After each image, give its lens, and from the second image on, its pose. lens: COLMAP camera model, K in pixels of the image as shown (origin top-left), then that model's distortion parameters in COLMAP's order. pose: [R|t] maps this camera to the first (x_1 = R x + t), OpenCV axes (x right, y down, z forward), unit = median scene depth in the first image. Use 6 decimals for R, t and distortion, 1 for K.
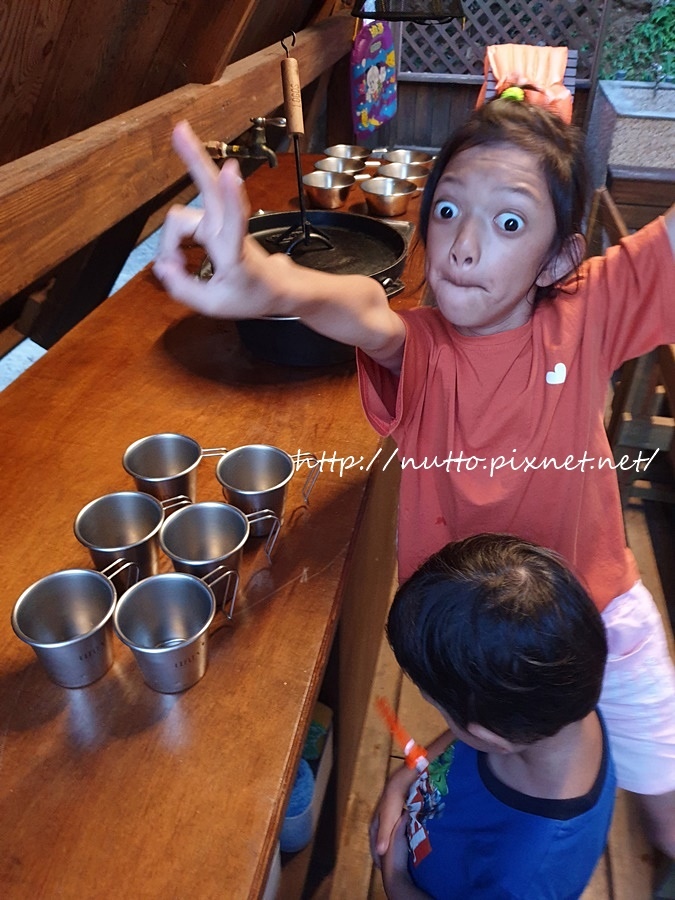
lens RADIAL K [[695.6, 0, 339.6], [0, 695.6, 443.1], [0, 0, 1]] dist [0.017000, -0.020779]
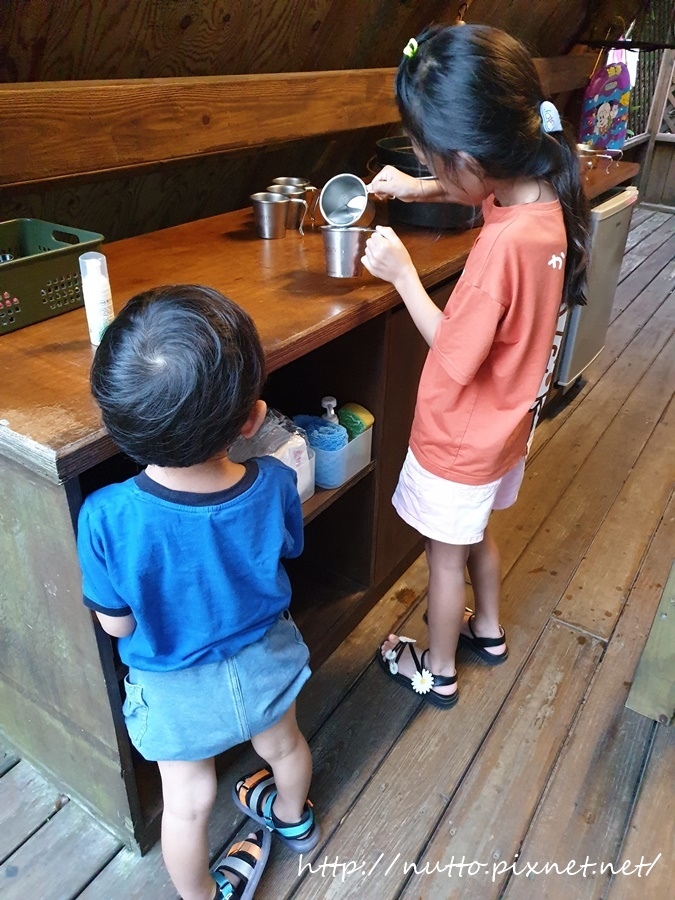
lens RADIAL K [[695.6, 0, 333.5], [0, 695.6, 447.2], [0, 0, 1]] dist [0.017000, -0.020779]
pose [[0.927930, 0.207675, -0.309544, 0.101338], [-0.233077, 0.971320, -0.047037, 0.141568], [0.290897, 0.115795, 0.949721, -0.114416]]
